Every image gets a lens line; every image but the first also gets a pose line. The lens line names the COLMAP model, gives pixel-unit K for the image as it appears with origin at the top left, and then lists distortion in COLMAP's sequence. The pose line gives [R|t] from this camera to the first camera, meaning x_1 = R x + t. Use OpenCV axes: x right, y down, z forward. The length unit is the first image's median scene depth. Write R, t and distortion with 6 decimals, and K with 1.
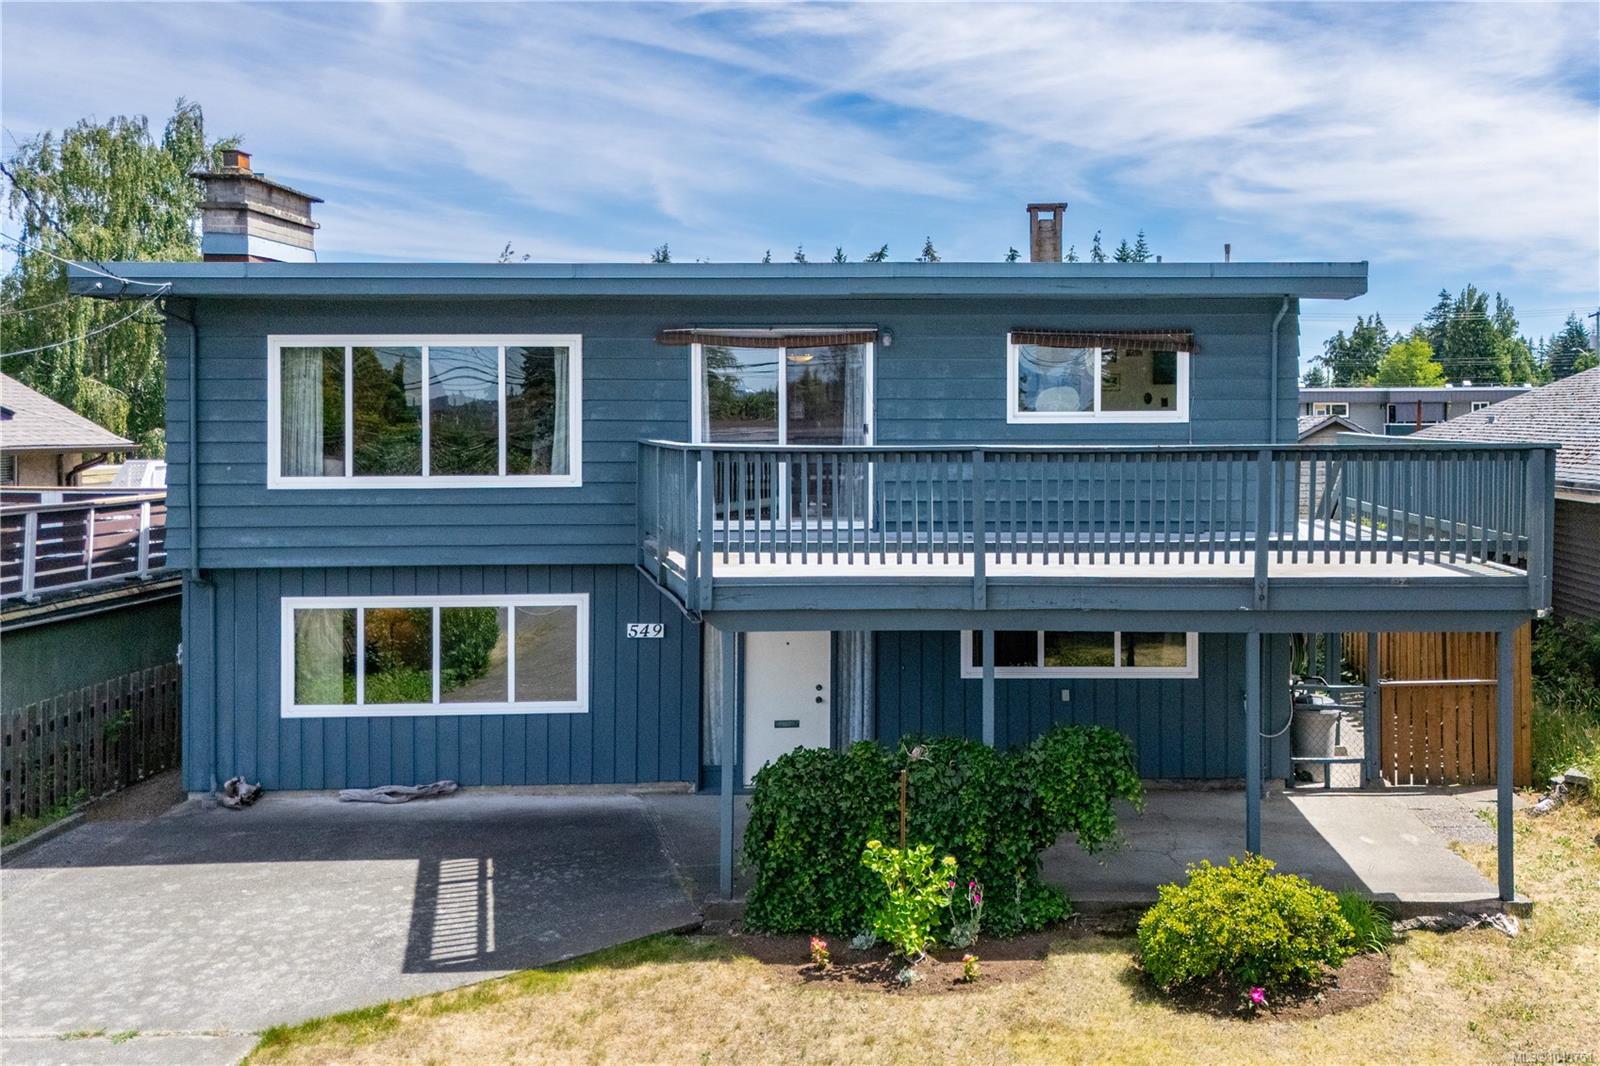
lens RADIAL K [[1288.6, 0, 1023.7], [0, 1288.6, 450.7], [0, 0, 1]] dist [0.048235, -0.023916]
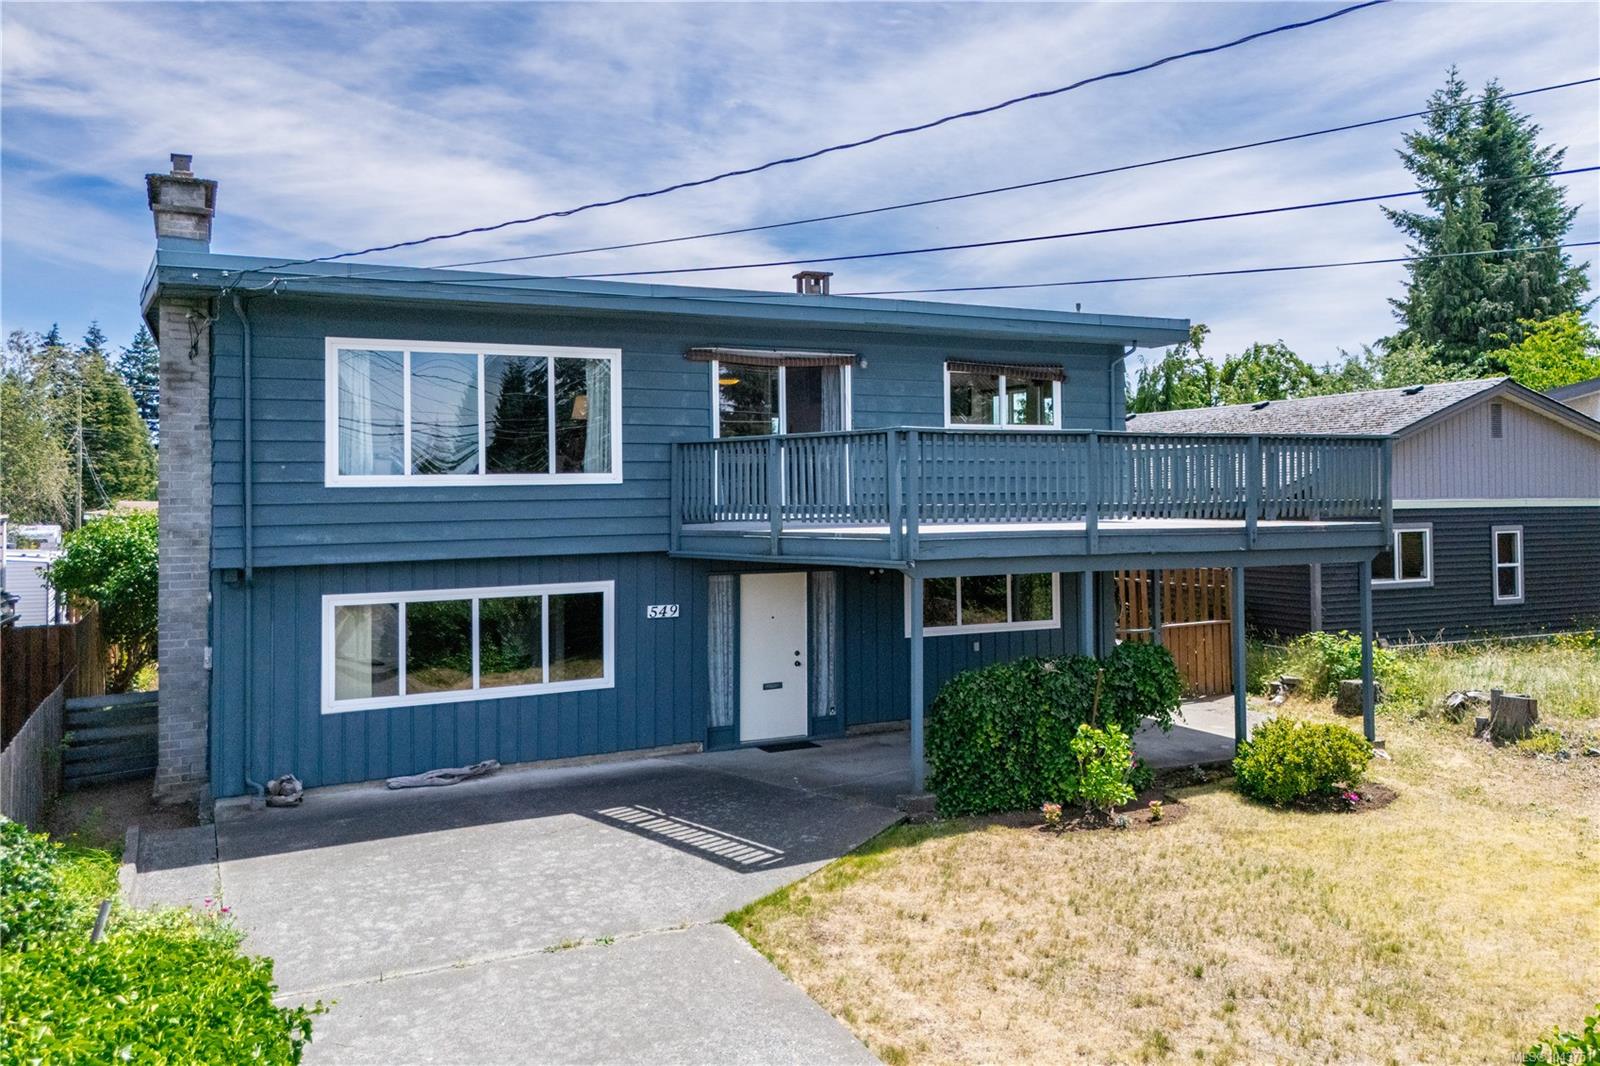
lens RADIAL K [[1099.7, 0, 894.6], [0, 1099.7, 479.0], [0, 0, 1]] dist [0.050457, -0.027512]
pose [[0.921038, -0.007851, 0.389393, -0.499835], [0.019757, 0.999451, -0.026579, 0.054202], [-0.388971, 0.032174, 0.920688, 0.023941]]
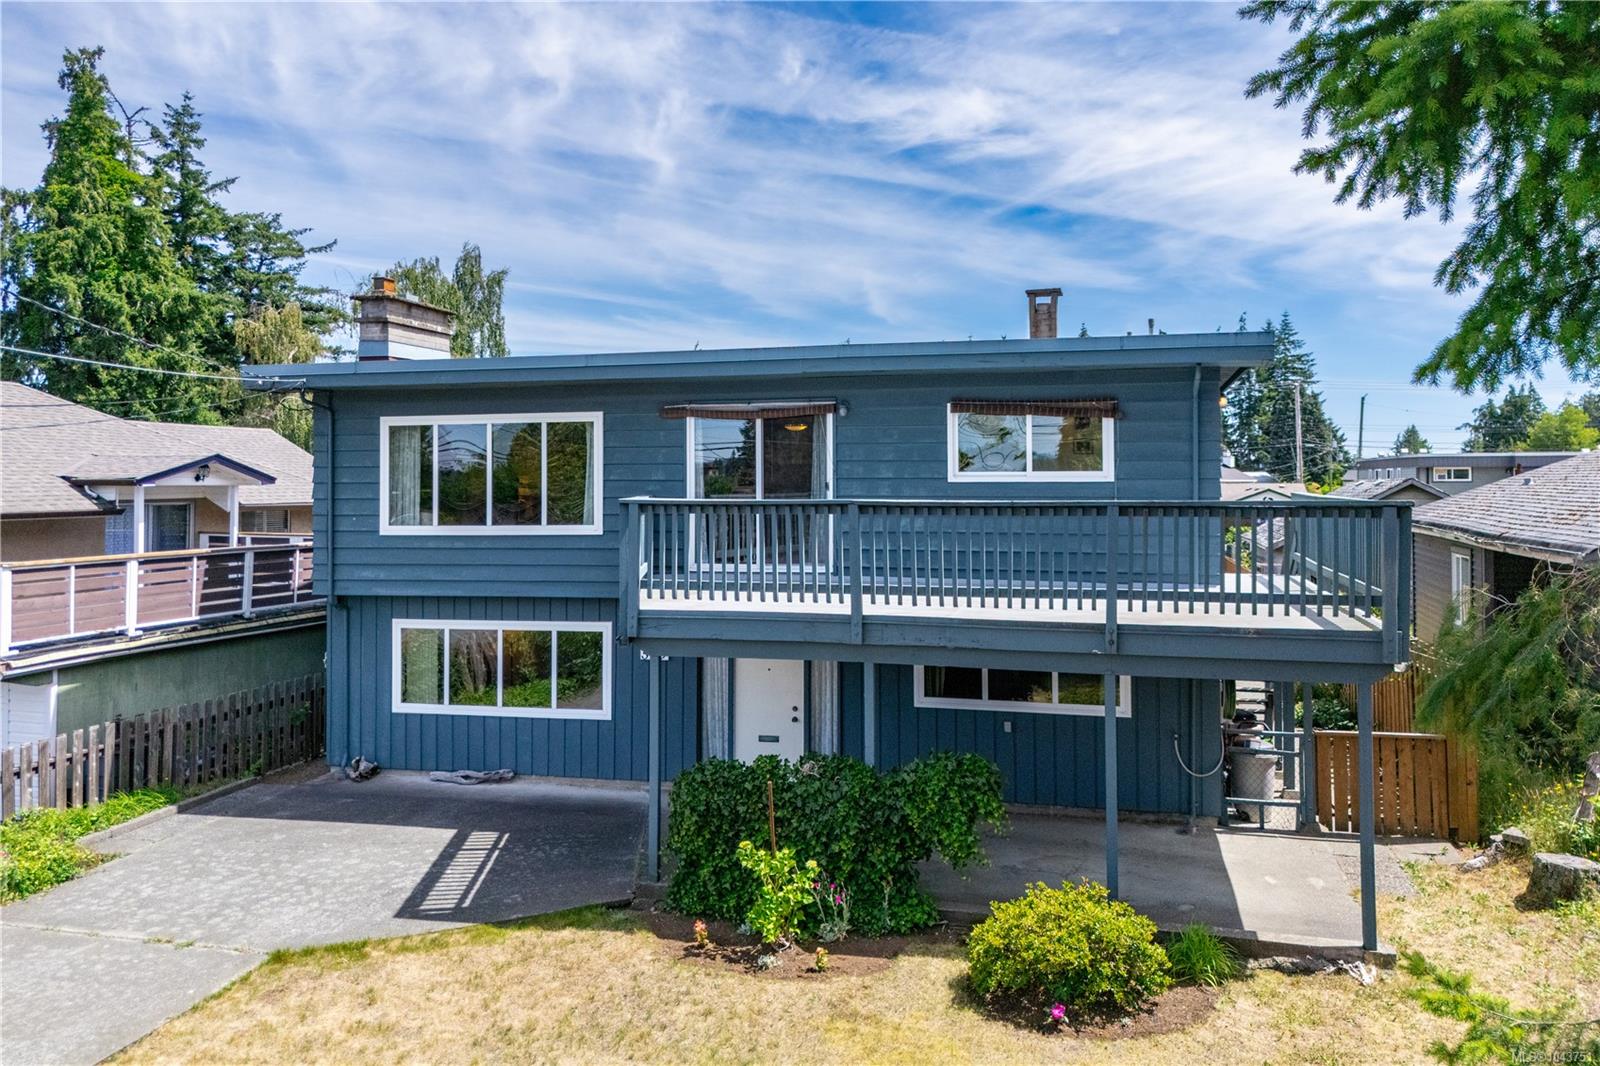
lens RADIAL K [[1116.7, 0, 896.8], [0, 1116.7, 492.9], [0, 0, 1]] dist [0.051403, -0.027206]
pose [[0.968936, -0.000630, -0.247310, 0.193706], [-0.003679, 0.999849, -0.016959, 0.004434], [0.247283, 0.017342, 0.968788, 0.038847]]
